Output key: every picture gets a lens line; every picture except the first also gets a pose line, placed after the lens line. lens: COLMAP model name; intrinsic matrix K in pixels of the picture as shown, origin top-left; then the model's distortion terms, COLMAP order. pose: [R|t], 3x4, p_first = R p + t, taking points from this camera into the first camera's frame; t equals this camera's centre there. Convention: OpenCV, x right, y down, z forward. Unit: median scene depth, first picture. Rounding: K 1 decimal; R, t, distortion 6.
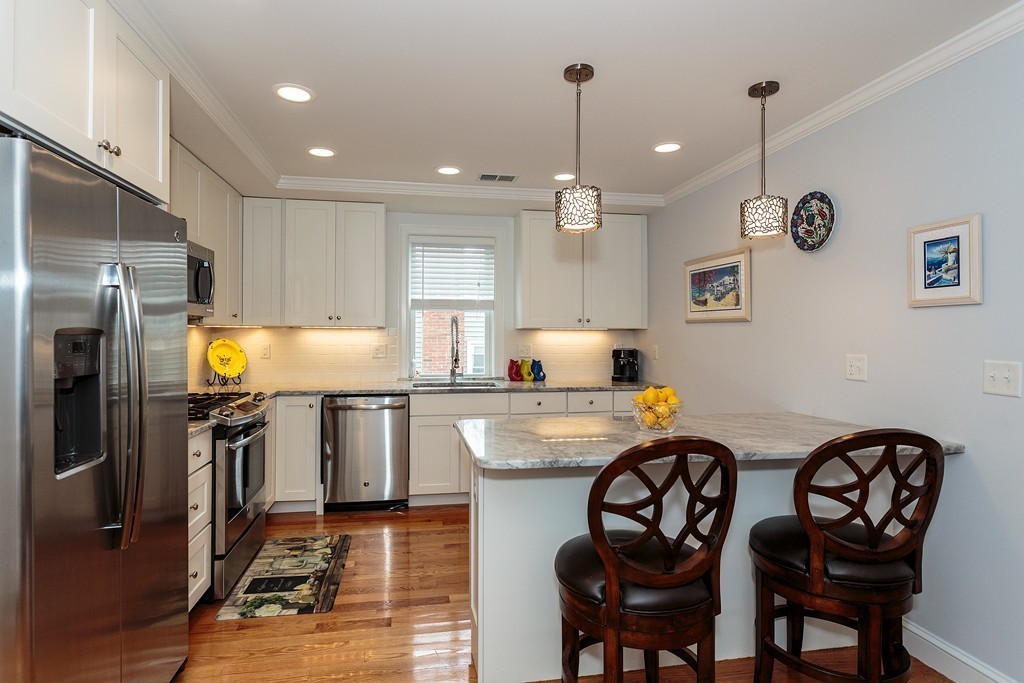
lens RADIAL K [[550.4, 0, 514.8], [0, 550.4, 326.5], [0, 0, 1]] dist [-0.002473, -0.000202]
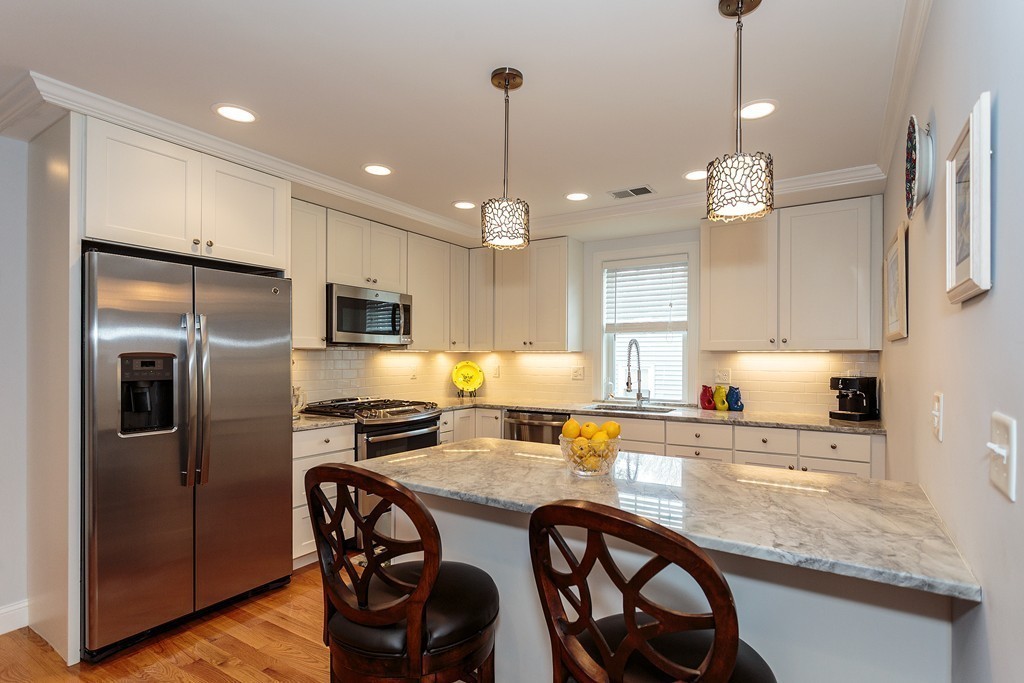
lens RADIAL K [[519.3, 0, 529.6], [0, 519.3, 356.0], [0, 0, 1]] dist [-0.000859, 0.000107]
pose [[0.743034, -0.002125, -0.669250, 0.359593], [0.008390, 0.999946, 0.006140, 0.003786], [0.669201, -0.010177, 0.743012, 0.177239]]
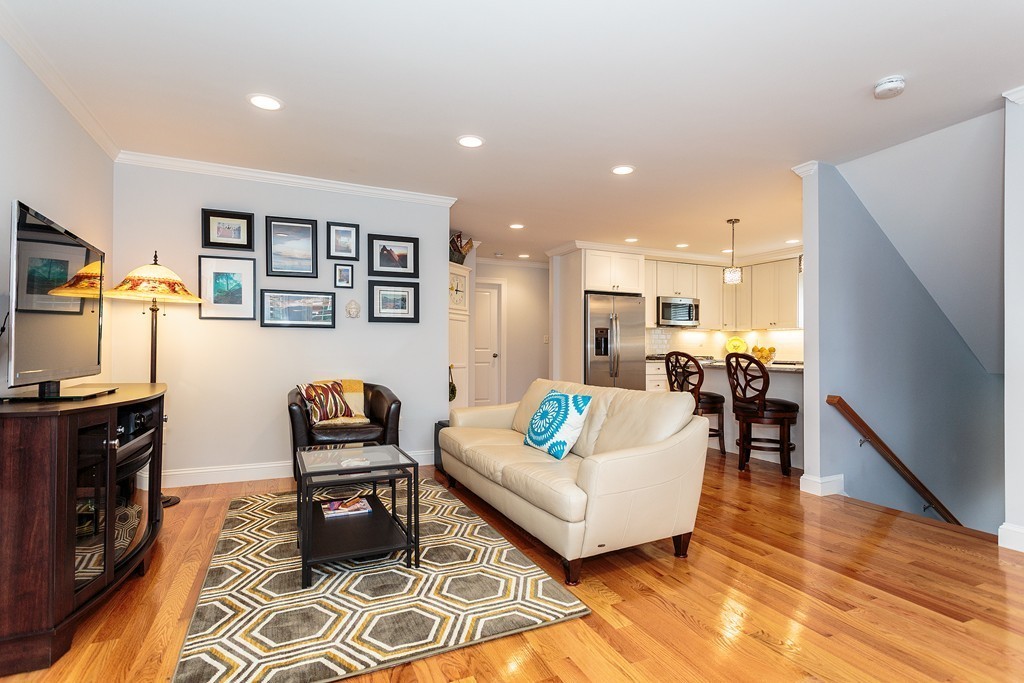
lens RADIAL K [[512.2, 0, 511.0], [0, 512.2, 347.0], [0, 0, 1]] dist [0.001505, 0.000202]
pose [[0.246347, -0.004542, -0.969171, 1.034626], [0.009905, 0.999949, -0.002168, 0.052683], [0.969131, -0.009065, 0.246379, -0.272601]]
